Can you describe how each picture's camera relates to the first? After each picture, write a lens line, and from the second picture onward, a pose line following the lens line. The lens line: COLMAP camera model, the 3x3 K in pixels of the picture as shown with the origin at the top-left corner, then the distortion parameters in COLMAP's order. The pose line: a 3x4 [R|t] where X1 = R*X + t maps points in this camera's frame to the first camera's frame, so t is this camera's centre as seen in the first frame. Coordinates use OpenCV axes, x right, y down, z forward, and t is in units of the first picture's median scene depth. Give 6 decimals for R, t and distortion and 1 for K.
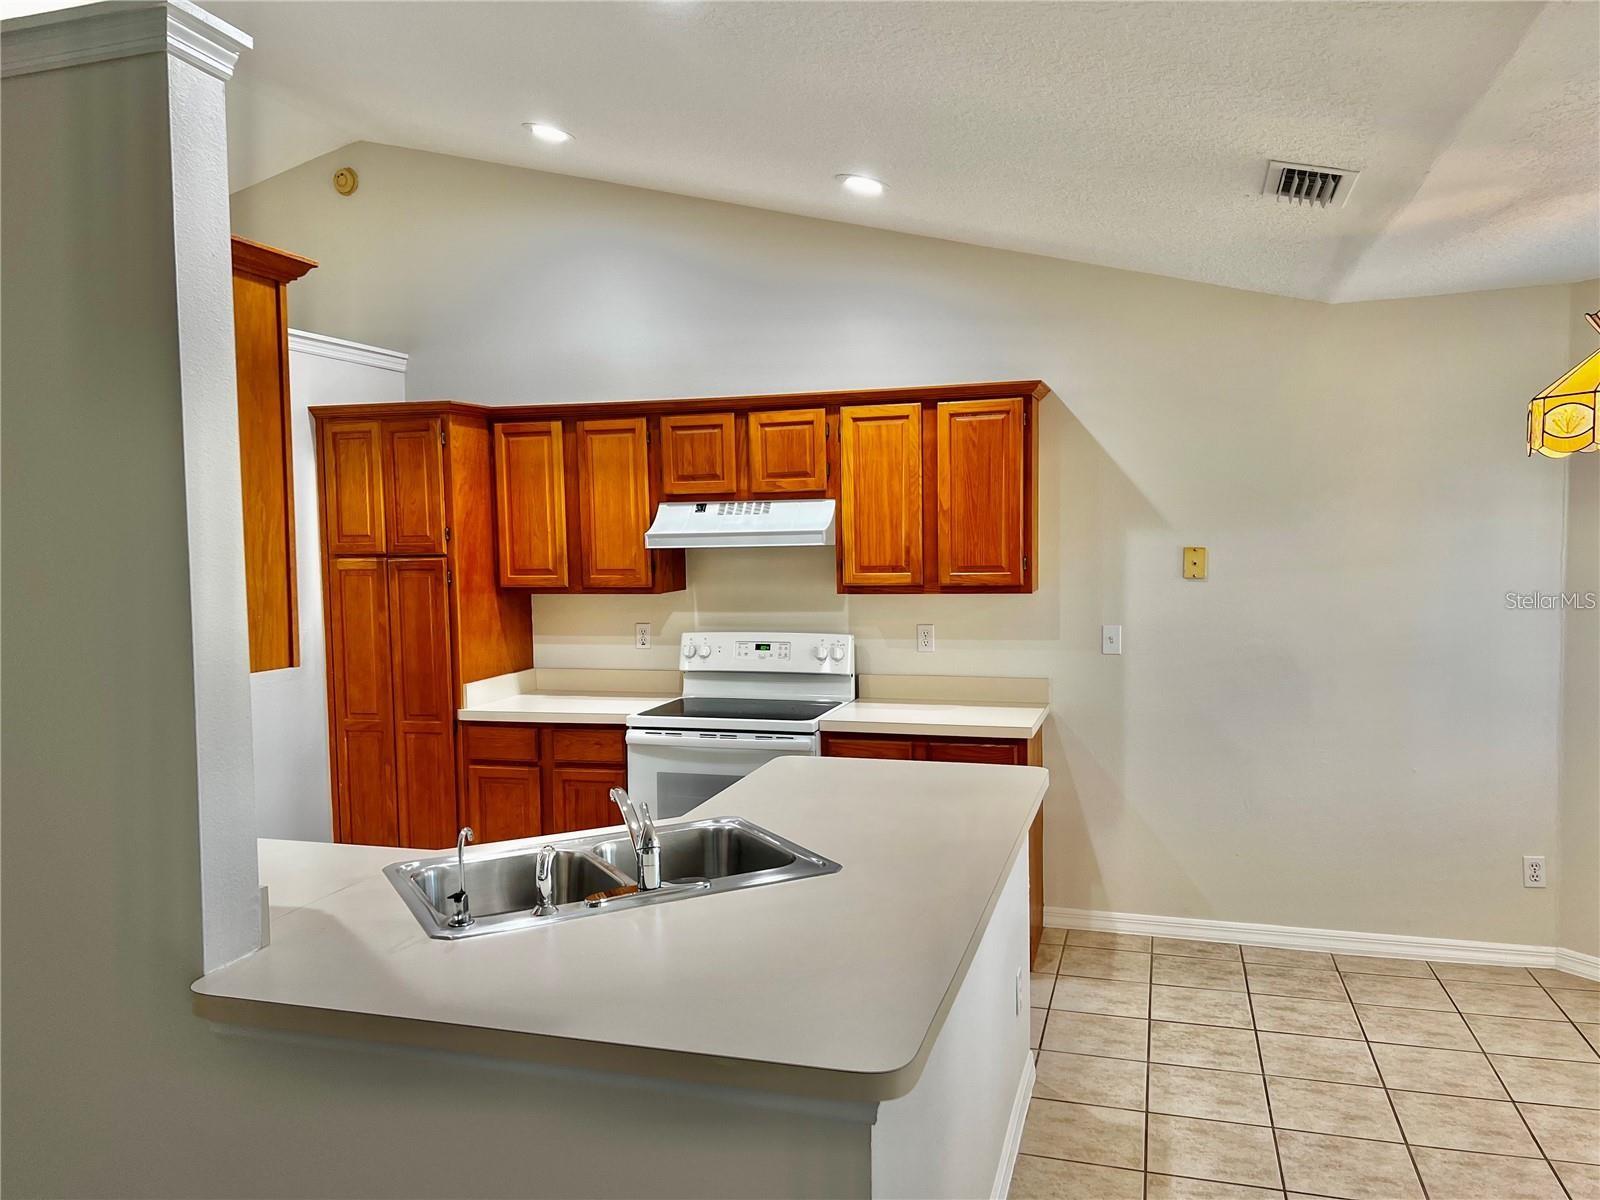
lens RADIAL K [[1191.6, 0, 800.0], [0, 1191.6, 600.0], [0, 0, 1]] dist [0.065485, -0.091393]
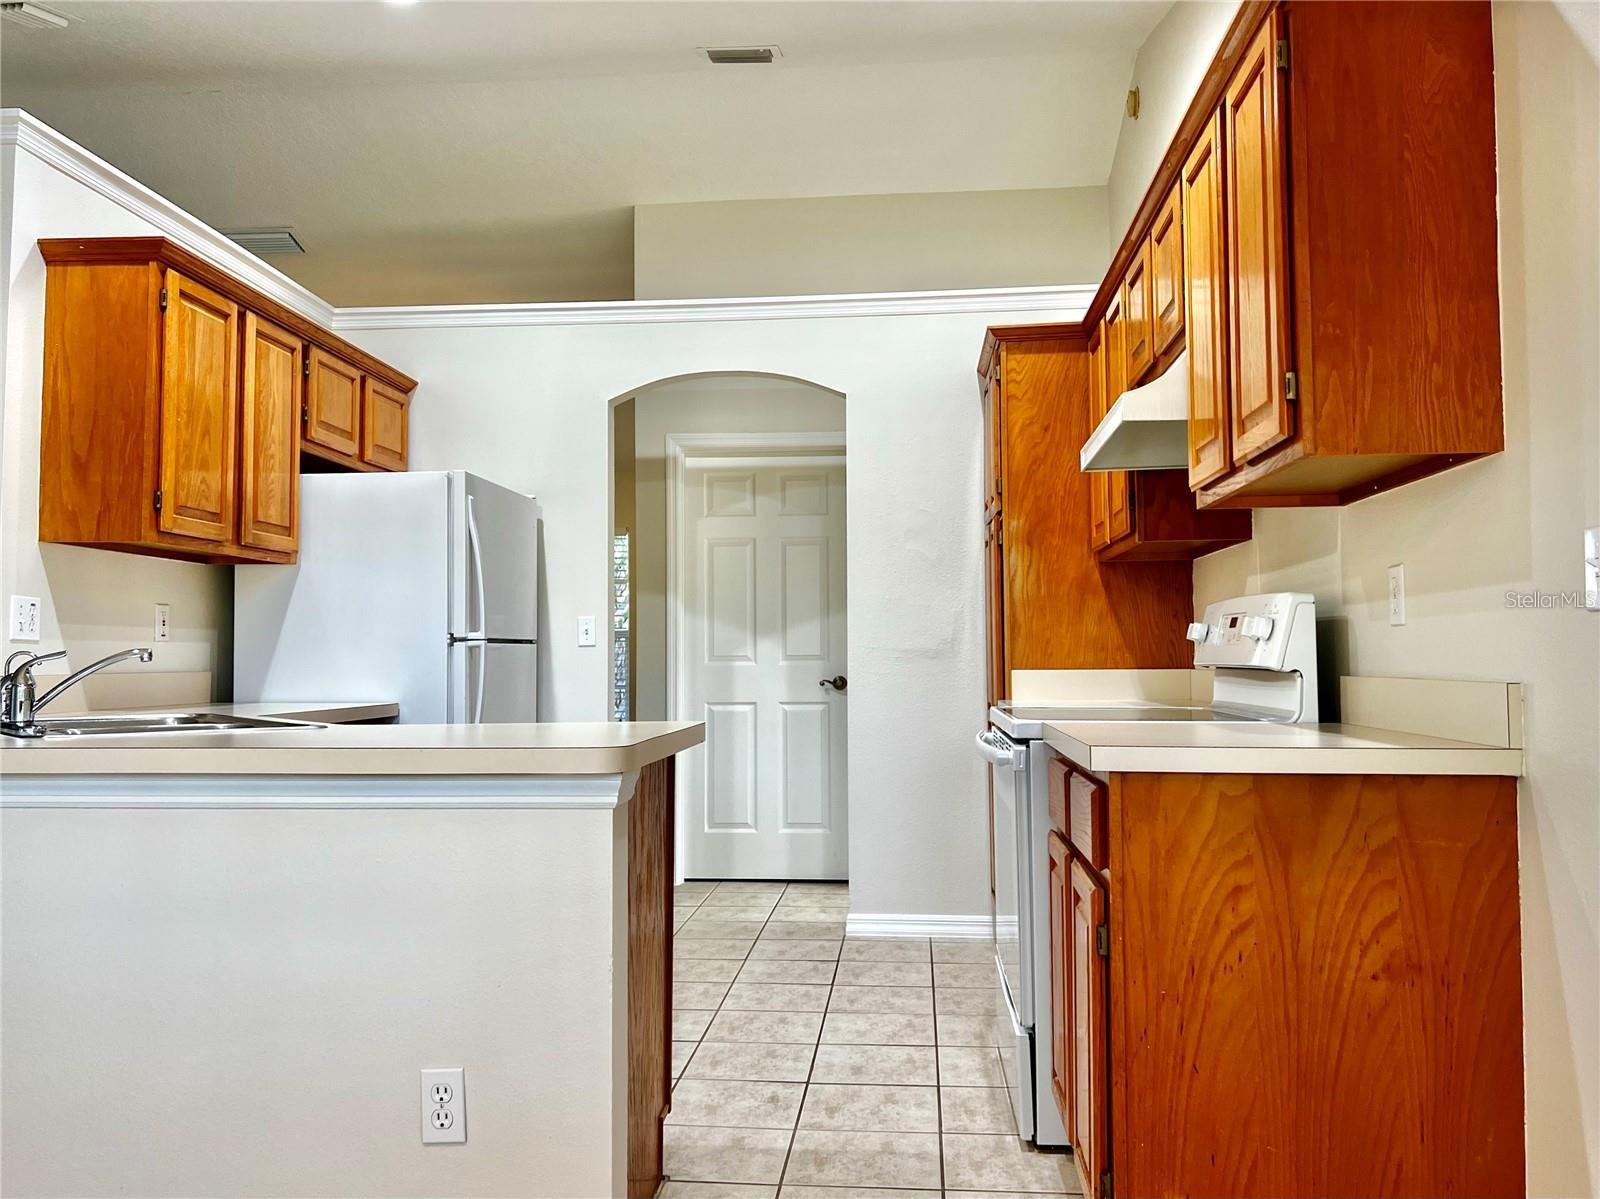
lens RADIAL K [[1191.6, 0, 800.0], [0, 1191.6, 599.5], [0, 0, 1]] dist [0.065485, -0.091393]
pose [[0.209090, -0.020402, -0.977684, 0.485302], [-0.051763, 0.998150, -0.031900, 0.056829], [0.976526, 0.057278, 0.207647, 0.689751]]
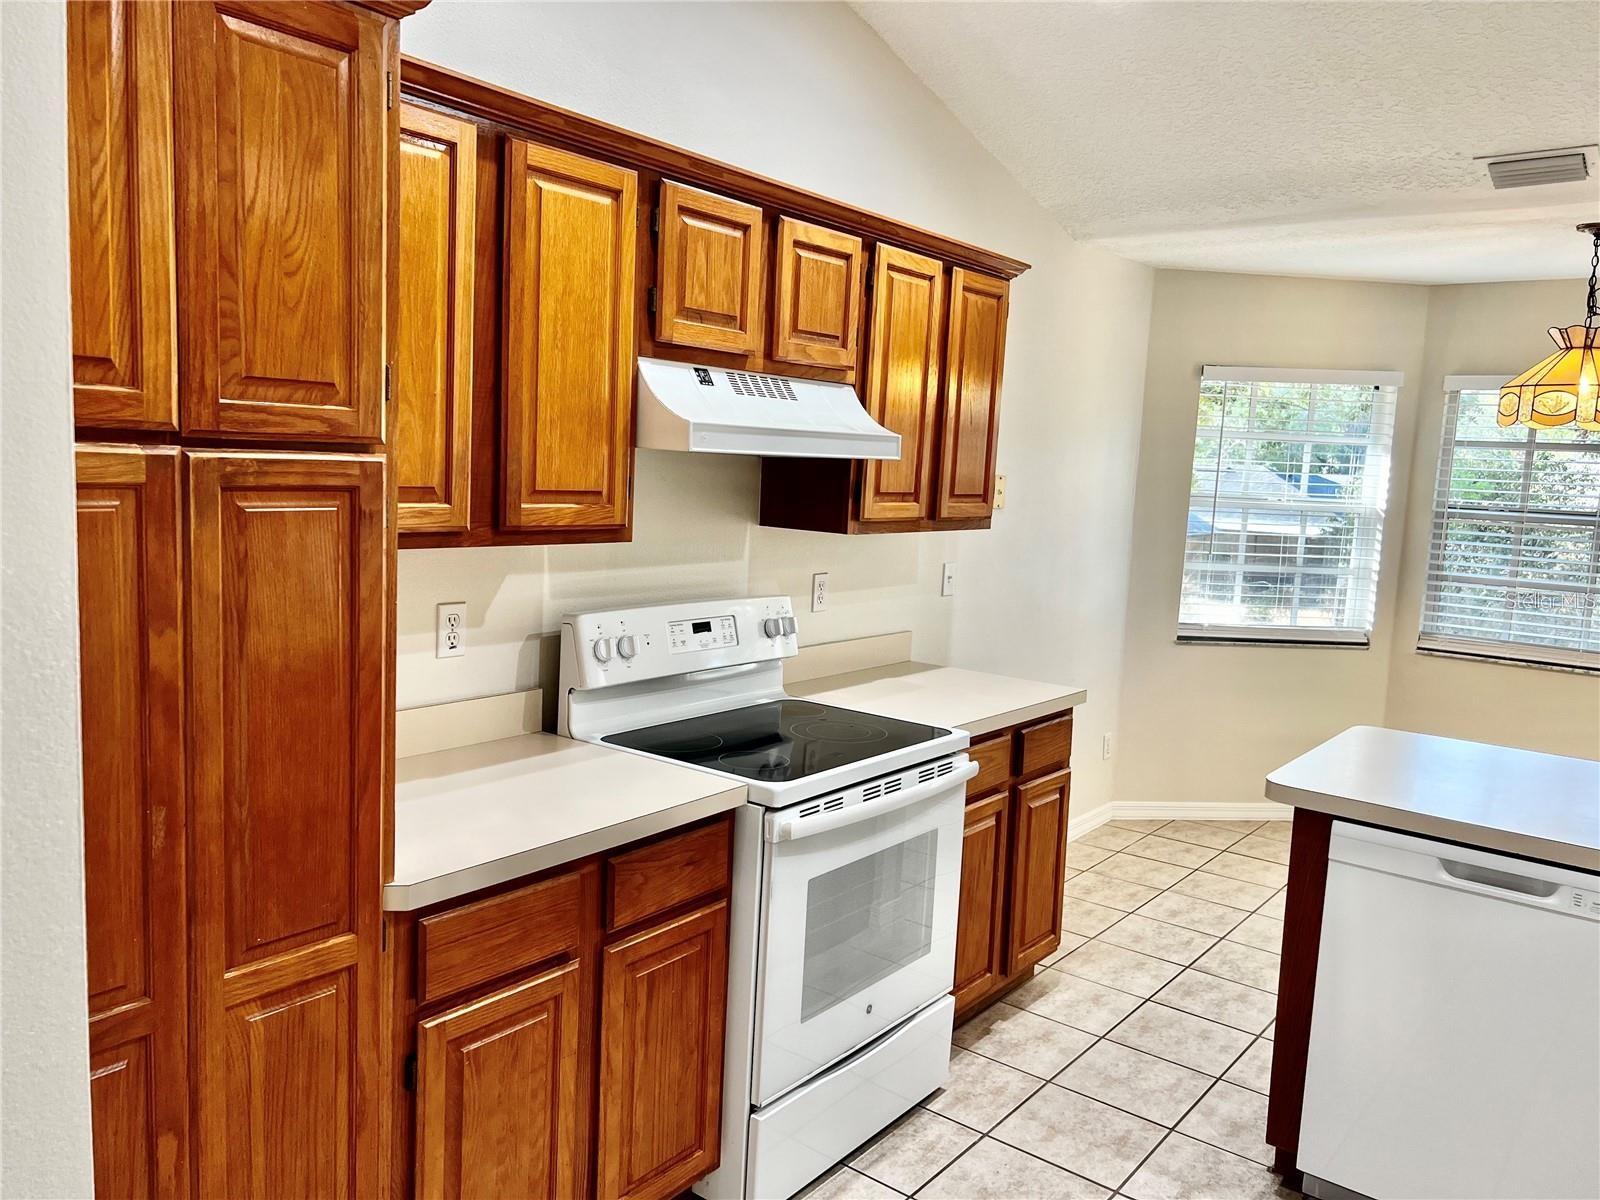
lens RADIAL K [[1208.9, 0, 818.3], [0, 1208.9, 600.2], [0, 0, 1]] dist [0.085323, -0.110586]
pose [[0.345446, -0.077111, 0.935265, -0.571762], [-0.001045, 0.996586, 0.082553, -0.022777], [-0.938438, -0.029495, 0.344186, 0.758629]]
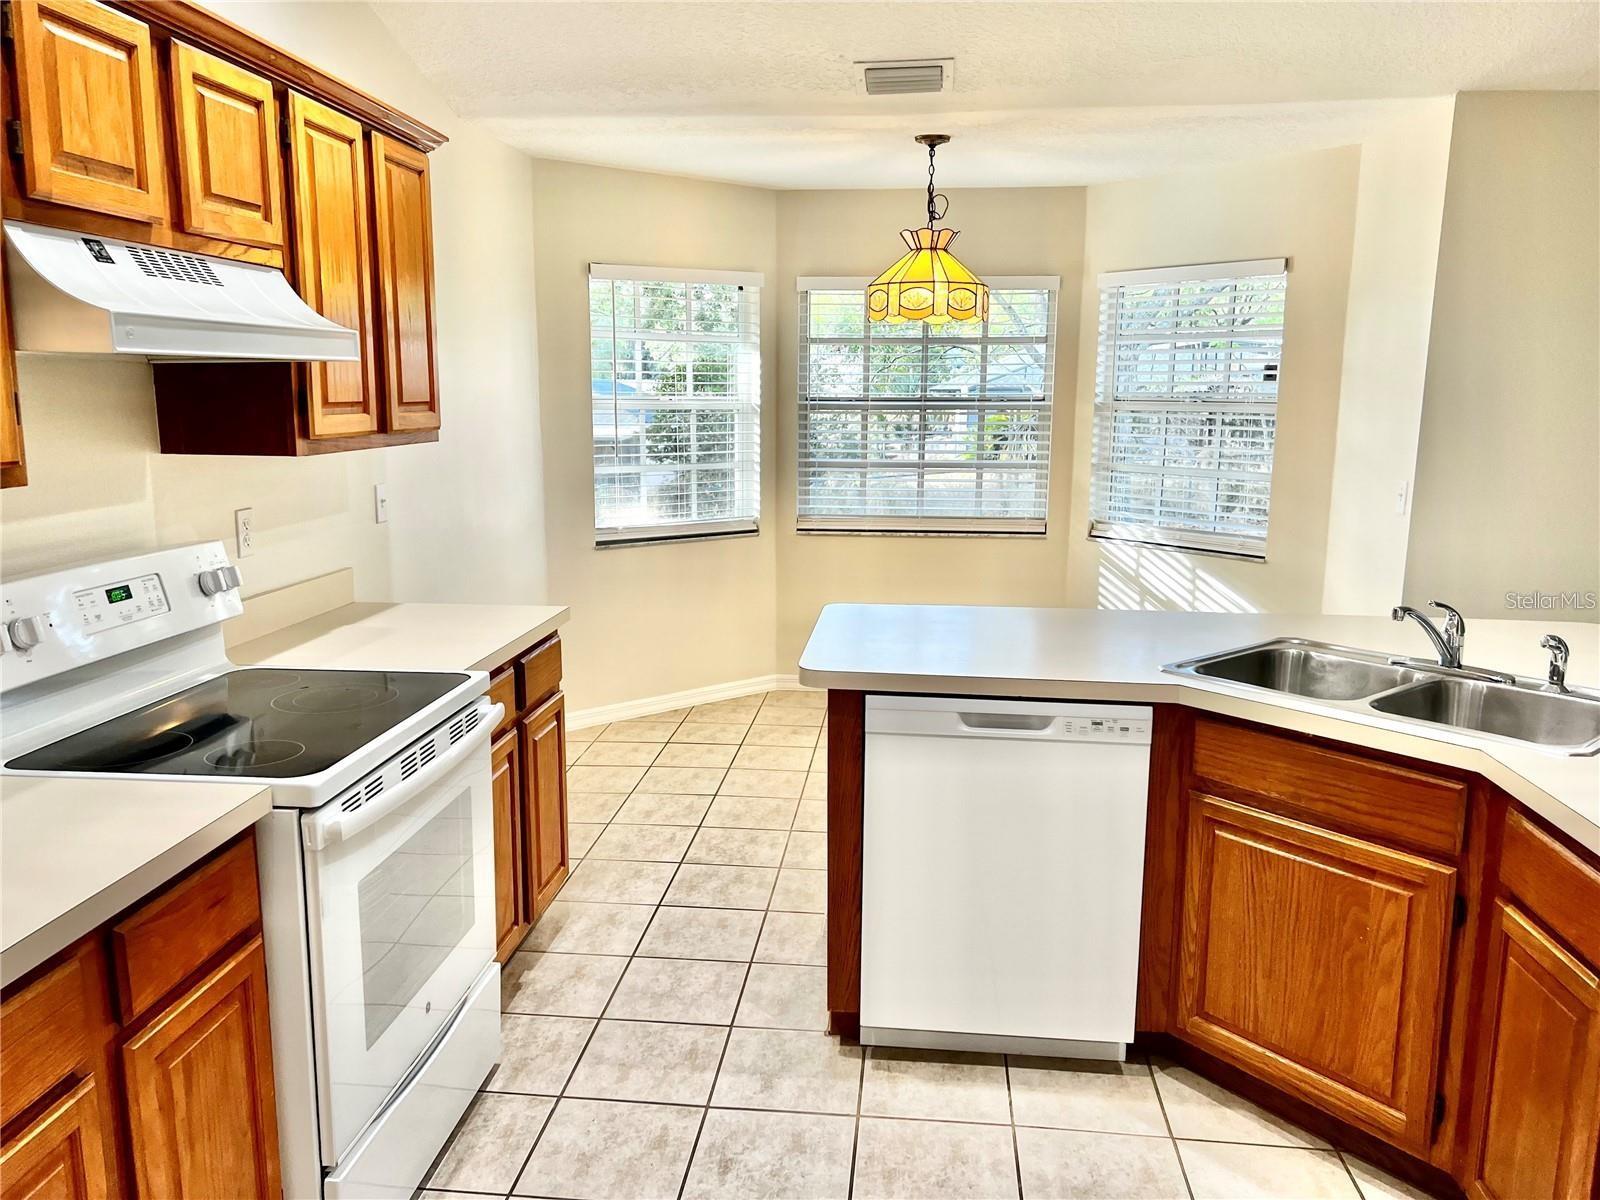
lens RADIAL K [[1191.6, 0, 800.0], [0, 1191.6, 600.0], [0, 0, 1]] dist [0.065485, -0.091393]
pose [[-0.193357, -0.155306, 0.968758, -0.517578], [0.053451, 0.984258, 0.168460, -0.019715], [-0.979671, 0.084354, -0.182012, 0.851774]]
